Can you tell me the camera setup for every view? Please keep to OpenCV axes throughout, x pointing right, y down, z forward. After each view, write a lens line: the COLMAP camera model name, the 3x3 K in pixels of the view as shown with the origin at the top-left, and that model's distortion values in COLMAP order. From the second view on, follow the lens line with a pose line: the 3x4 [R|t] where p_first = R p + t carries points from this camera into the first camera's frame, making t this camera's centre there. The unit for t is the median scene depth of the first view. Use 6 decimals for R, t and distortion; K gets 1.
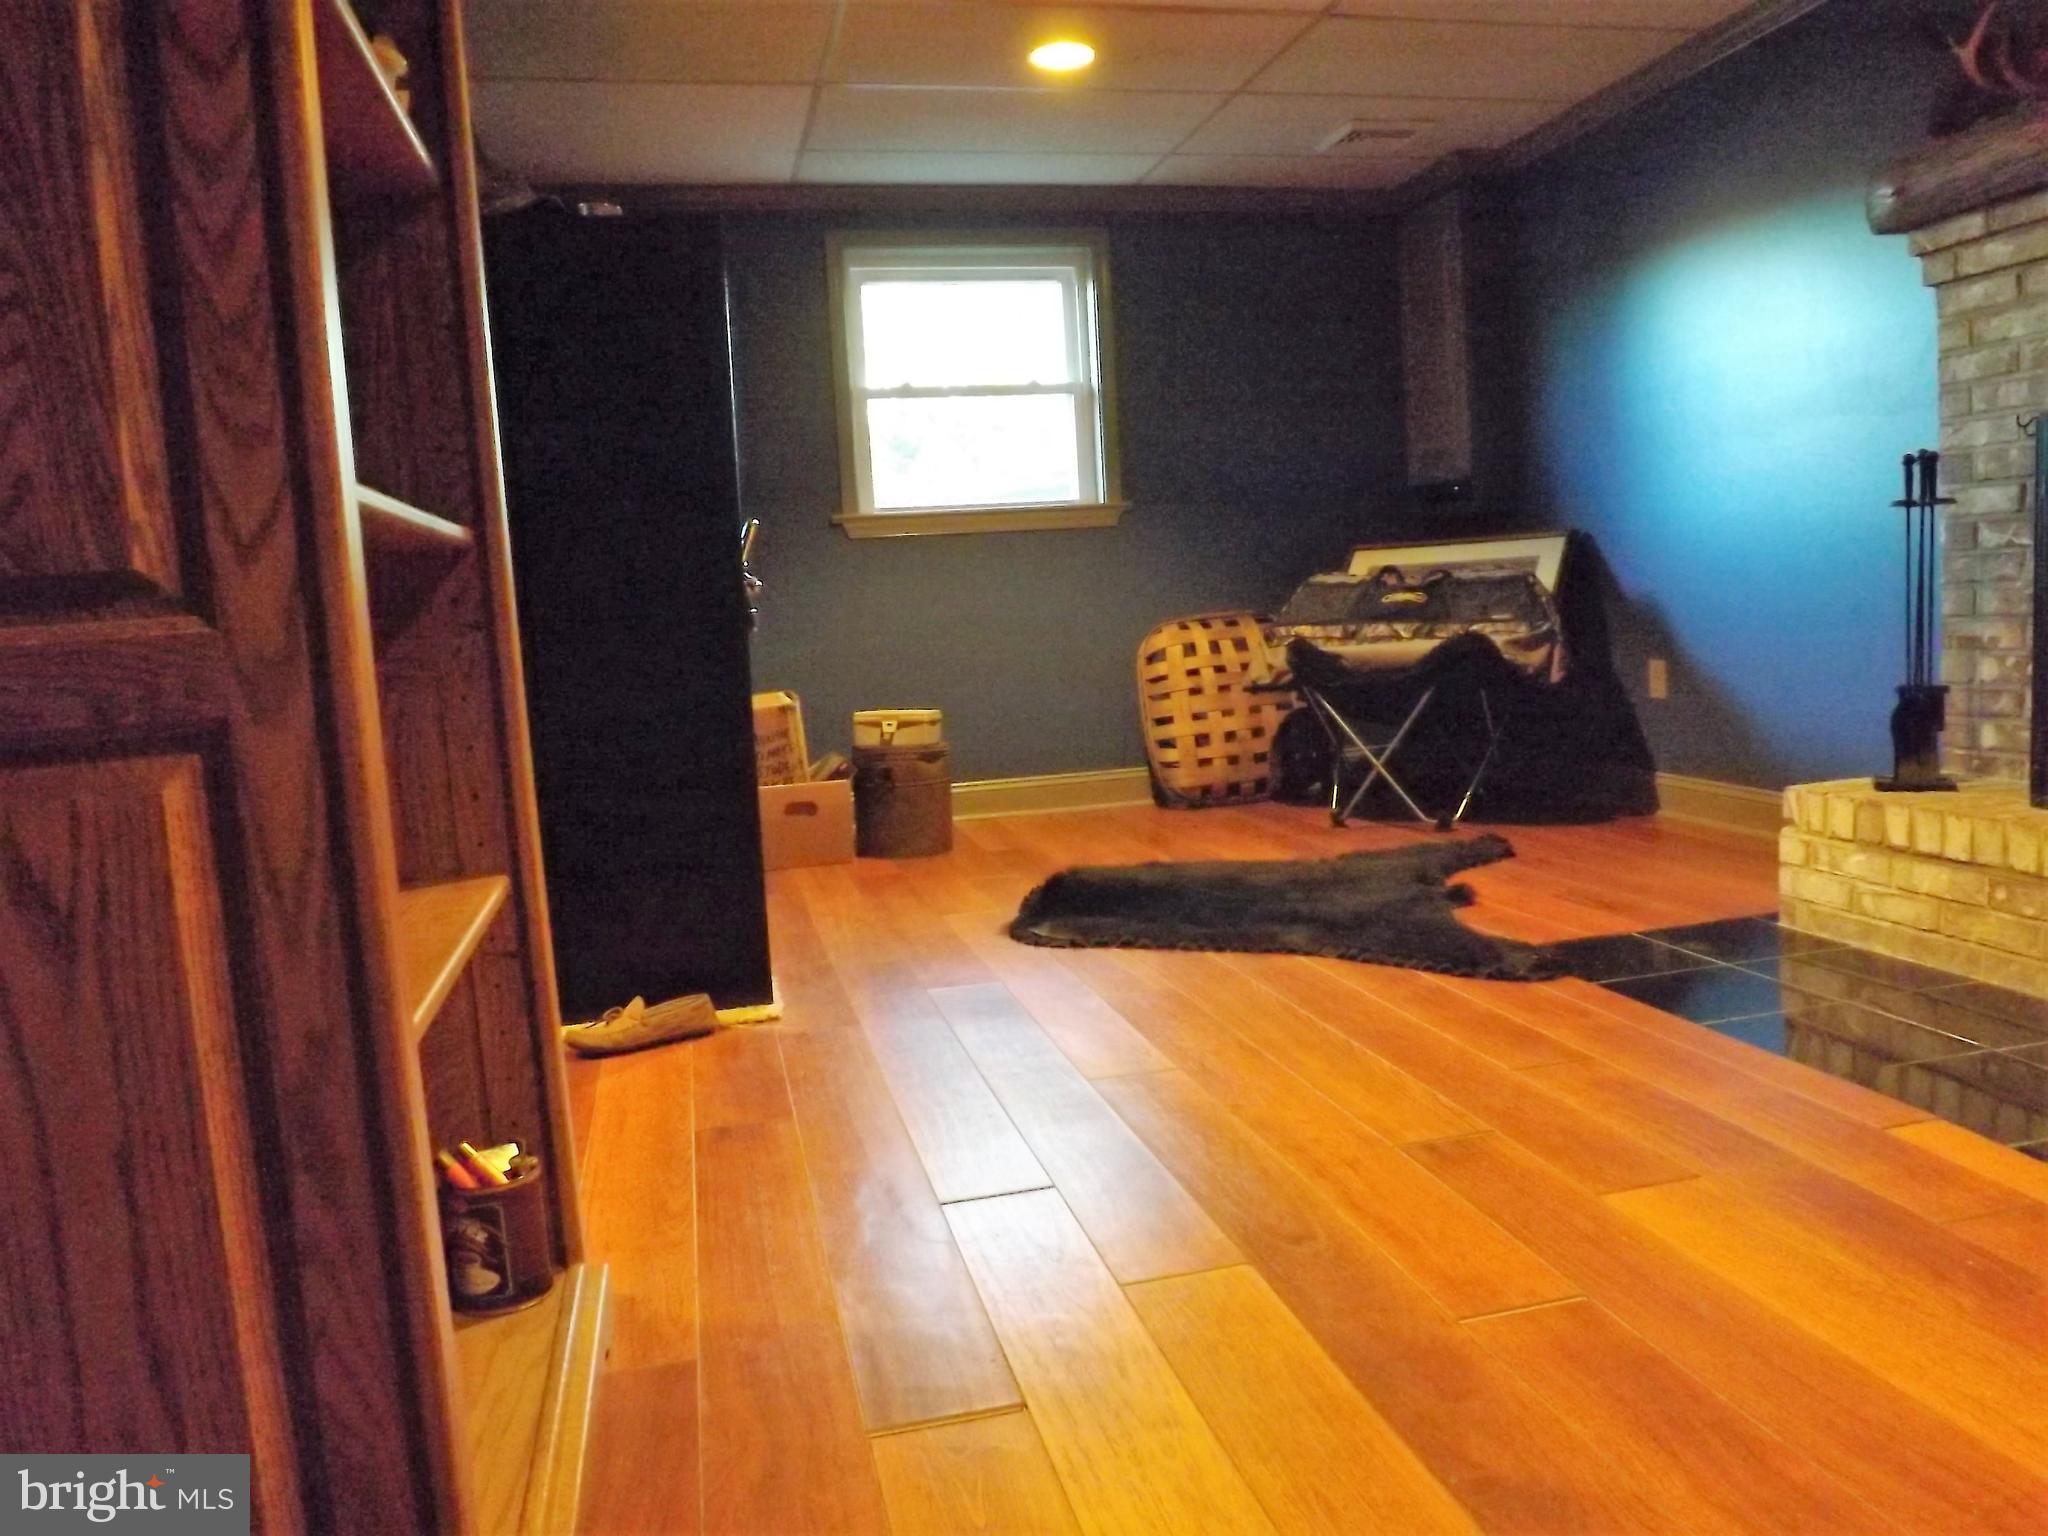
lens RADIAL K [[1509.2, 0, 1024.0], [0, 1509.2, 768.0], [0, 0, 1]] dist [-0.017909, -0.004539]
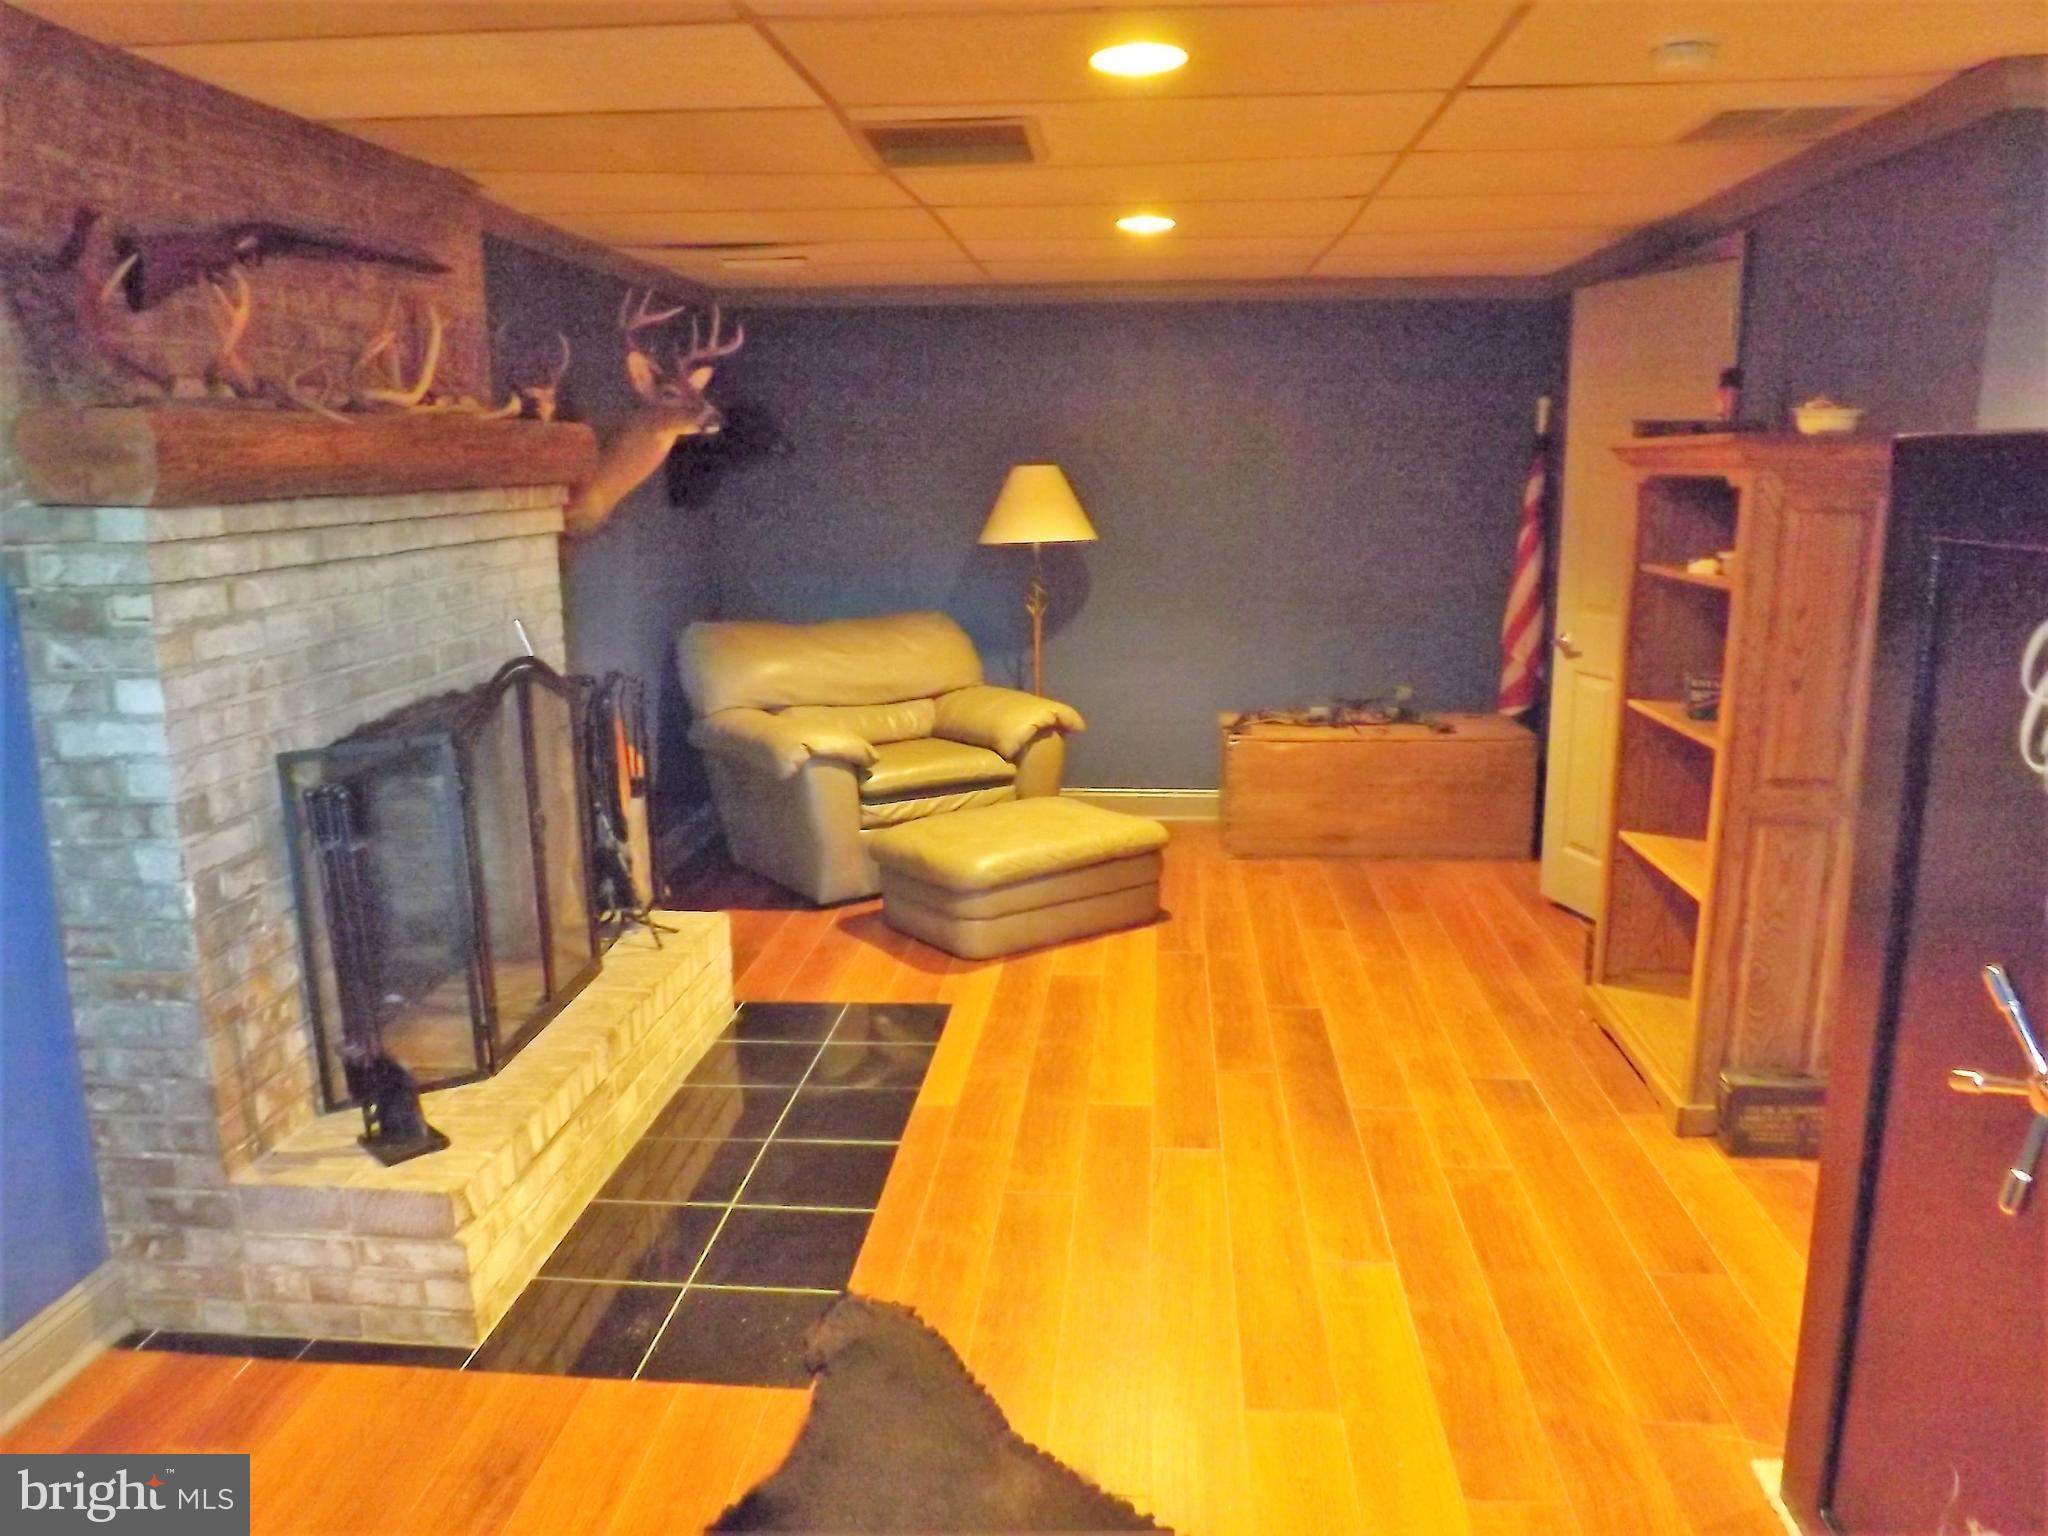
lens RADIAL K [[1509.2, 0, 1024.0], [0, 1509.2, 768.0], [0, 0, 1]] dist [-0.017909, -0.004539]
pose [[-0.949021, 0.002787, 0.315201, -0.042359], [0.097379, 0.953640, 0.284761, -0.423878], [-0.299795, 0.300938, -0.905295, 1.645321]]
